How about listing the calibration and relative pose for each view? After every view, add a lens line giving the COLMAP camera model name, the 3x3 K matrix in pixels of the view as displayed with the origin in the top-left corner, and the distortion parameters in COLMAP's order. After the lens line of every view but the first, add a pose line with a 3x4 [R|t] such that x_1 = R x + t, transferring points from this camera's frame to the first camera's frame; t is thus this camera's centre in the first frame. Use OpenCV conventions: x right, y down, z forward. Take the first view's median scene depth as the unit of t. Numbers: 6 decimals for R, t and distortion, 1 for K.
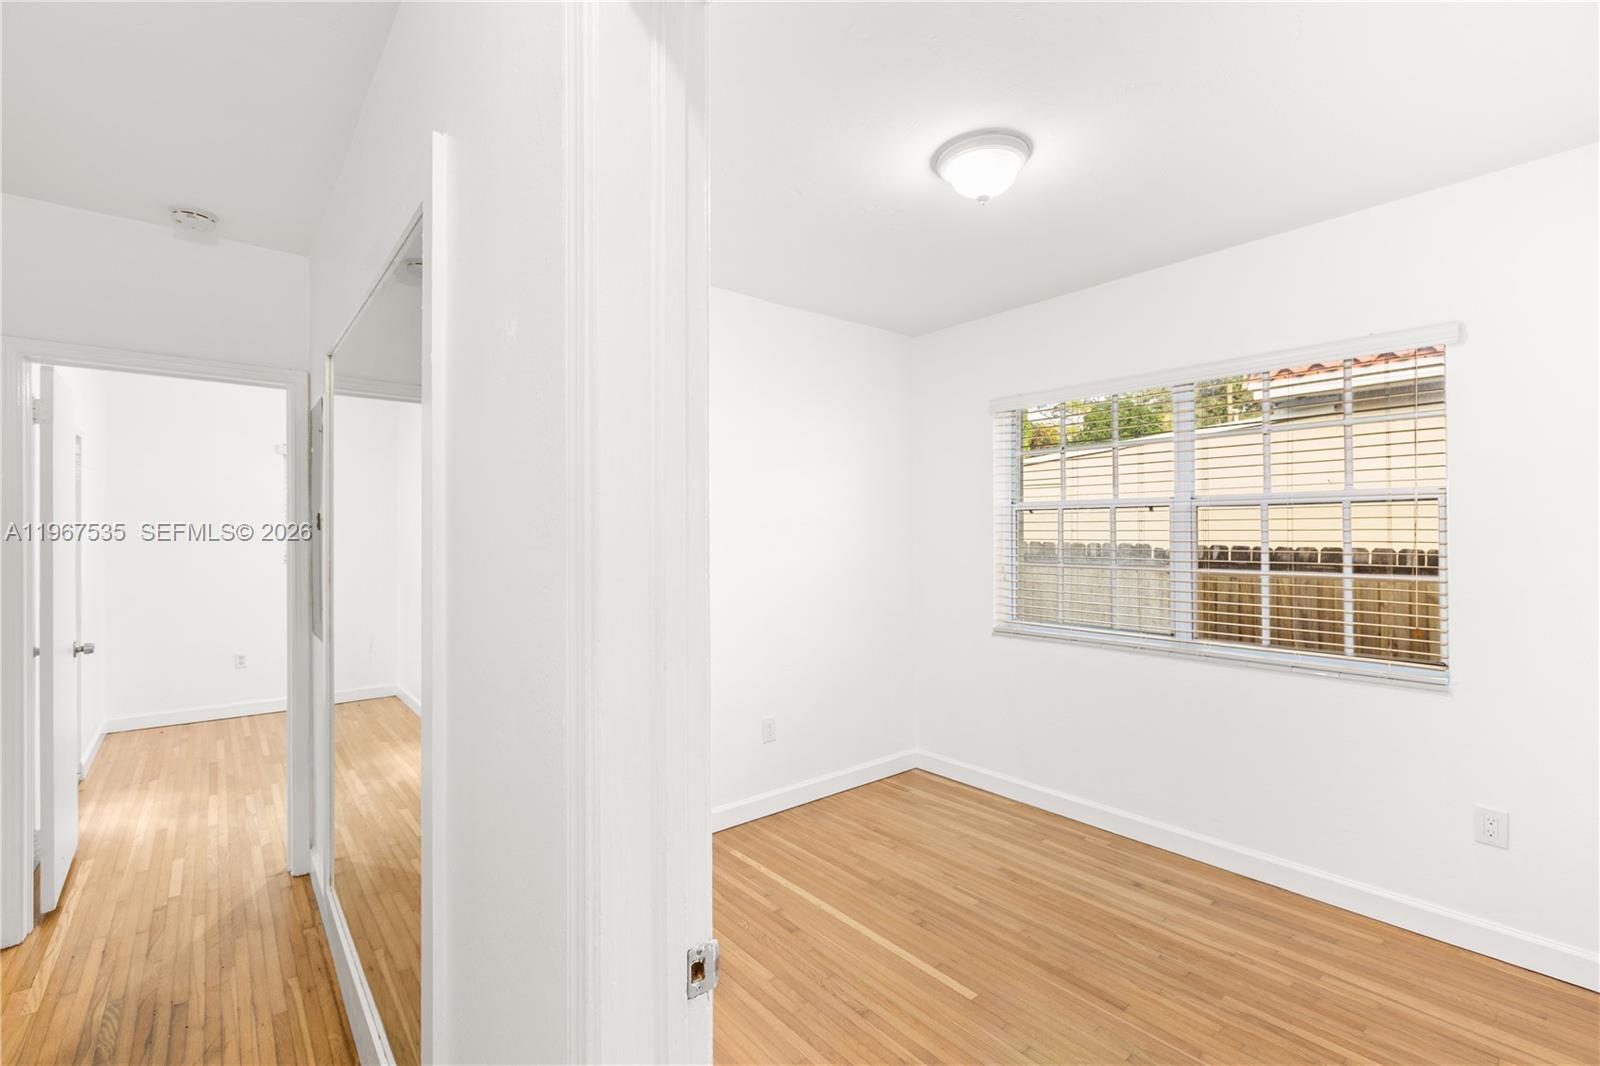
lens RADIAL K [[709.8, 0, 794.5], [0, 709.8, 530.1], [0, 0, 1]] dist [0.002629, -0.003080]
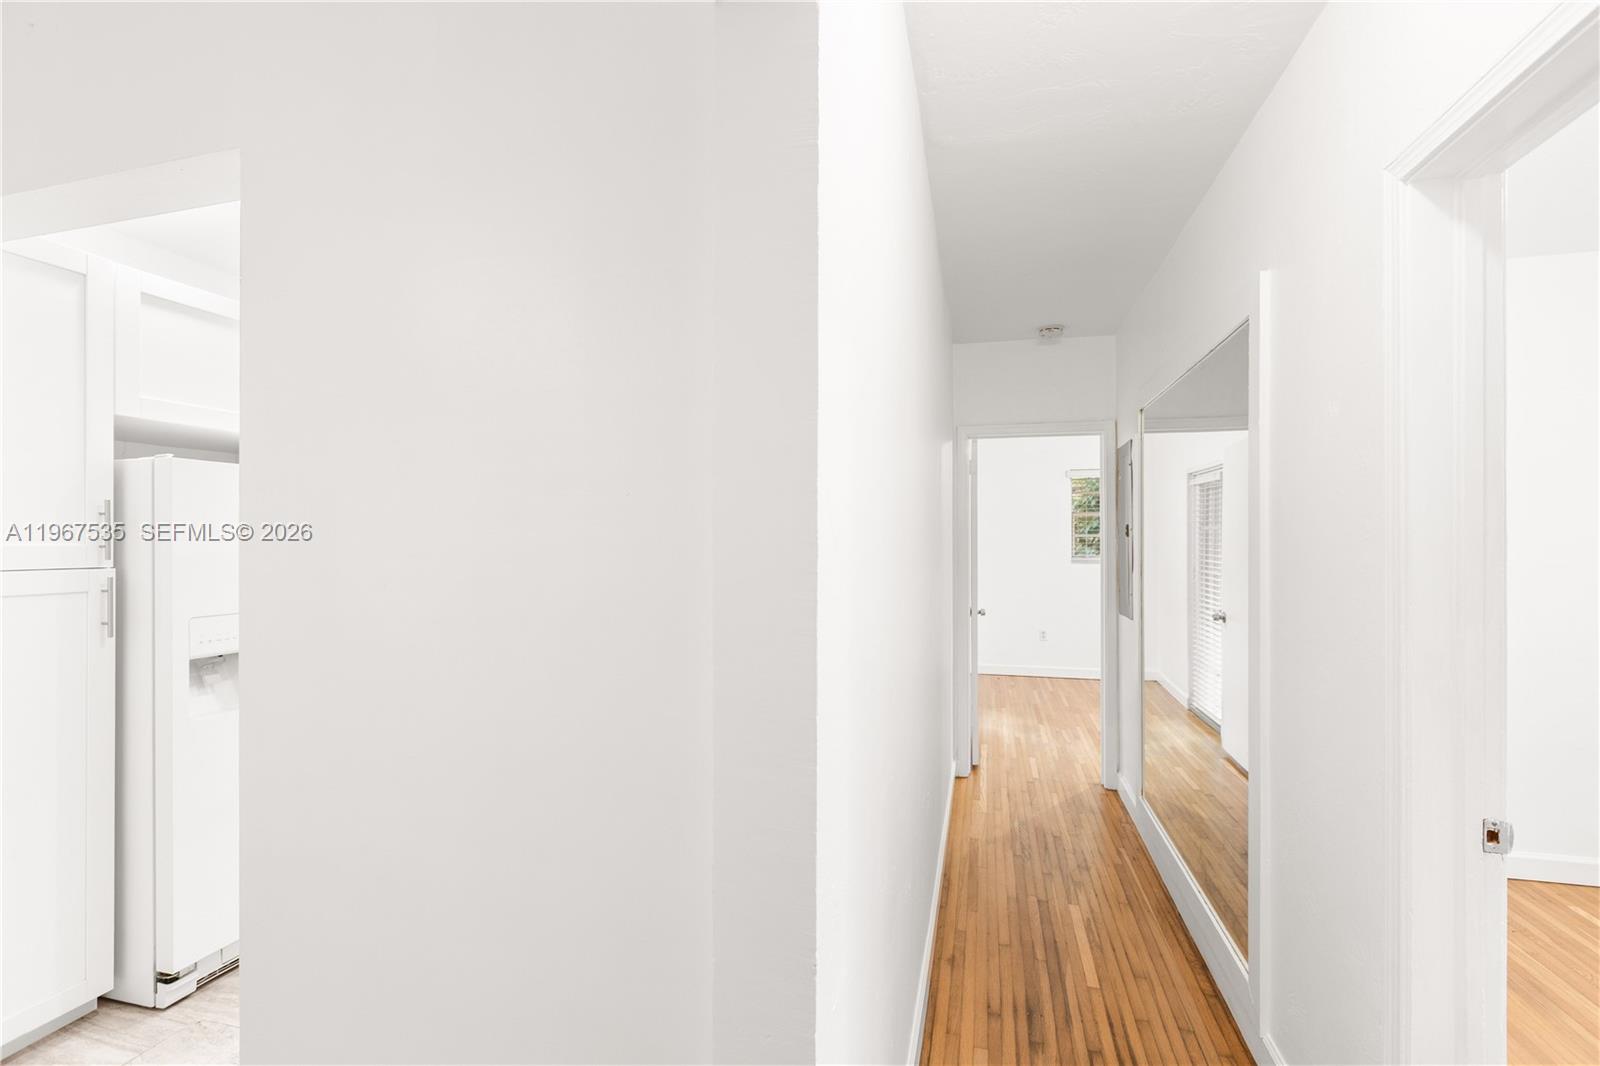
lens RADIAL K [[709.8, 0, 807.4], [0, 709.8, 545.3], [0, 0, 1]] dist [0.002629, -0.003080]
pose [[0.594329, 0.004541, -0.804209, 0.059944], [0.006027, 0.999931, 0.010100, -0.001898], [0.804199, -0.010850, 0.594260, -0.304343]]
